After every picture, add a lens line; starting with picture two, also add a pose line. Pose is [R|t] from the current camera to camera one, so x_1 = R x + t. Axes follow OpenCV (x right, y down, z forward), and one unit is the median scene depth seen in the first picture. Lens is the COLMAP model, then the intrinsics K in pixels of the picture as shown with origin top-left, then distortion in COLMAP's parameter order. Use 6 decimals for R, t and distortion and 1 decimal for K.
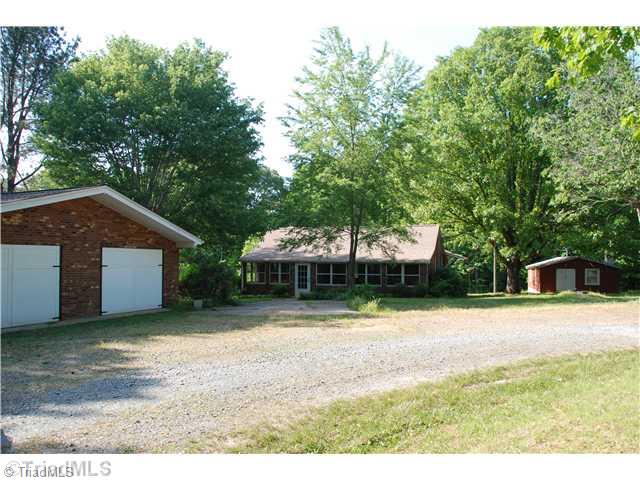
lens RADIAL K [[524.7, 0, 320.0], [0, 524.7, 240.0], [0, 0, 1]] dist [-0.165839, 0.159152]
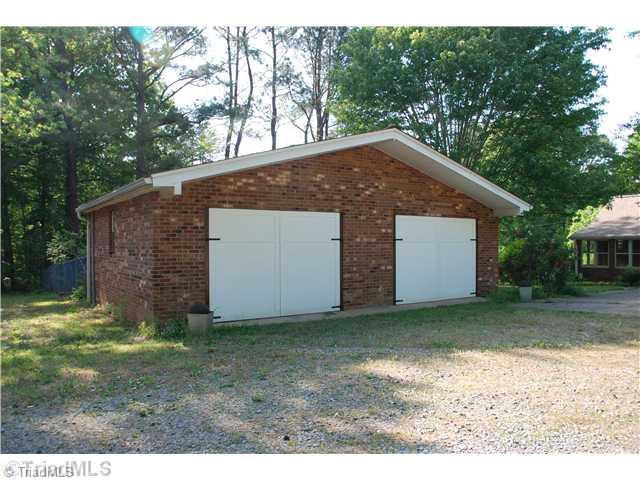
lens RADIAL K [[524.7, 0, 320.0], [0, 524.7, 240.0], [0, 0, 1]] dist [-0.165839, 0.159152]
pose [[0.831811, -0.010083, -0.554967, -0.081724], [0.026742, 0.999402, 0.021925, 0.028306], [0.554414, -0.033078, 0.831583, 0.267420]]
